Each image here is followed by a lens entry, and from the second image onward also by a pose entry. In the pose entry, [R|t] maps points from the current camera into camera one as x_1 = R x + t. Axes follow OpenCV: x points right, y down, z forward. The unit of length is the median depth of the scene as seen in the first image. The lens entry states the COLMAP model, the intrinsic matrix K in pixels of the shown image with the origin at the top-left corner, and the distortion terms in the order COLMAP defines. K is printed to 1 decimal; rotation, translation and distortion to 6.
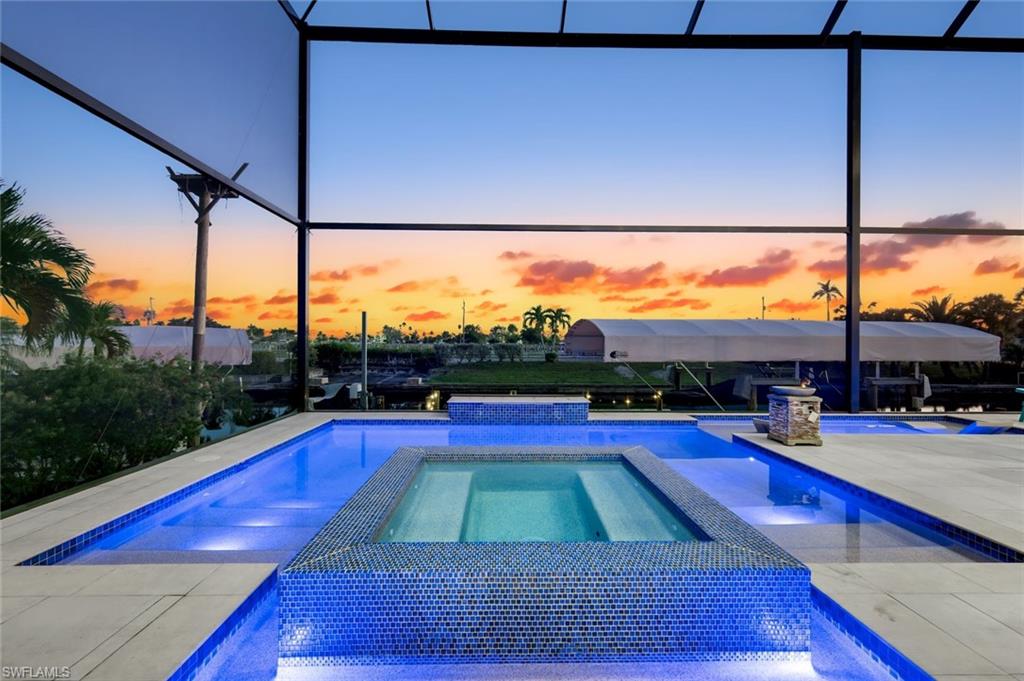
lens RADIAL K [[449.6, 0, 512.1], [0, 449.6, 337.6], [0, 0, 1]] dist [0.001380, 0.000627]
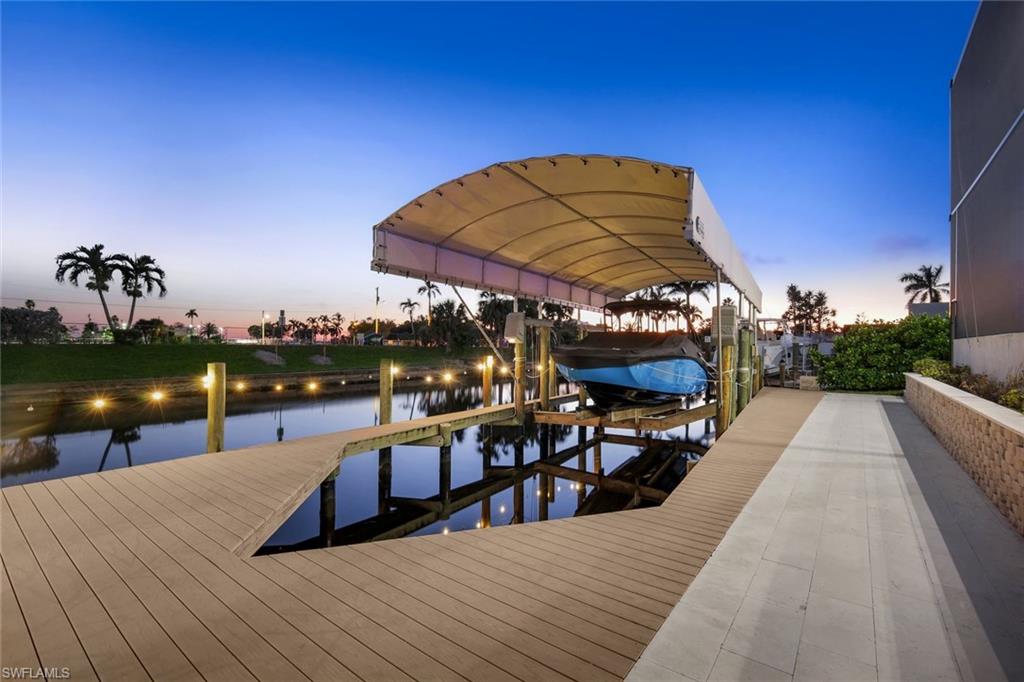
lens RADIAL K [[443.5, 0, 511.5], [0, 443.5, 340.3], [0, 0, 1]] dist [0.003195, 0.000304]
pose [[0.634354, 0.004344, 0.773031, -0.134407], [-0.009759, 0.999950, 0.002389, 0.131992], [-0.772981, -0.009059, 0.634364, 0.772433]]
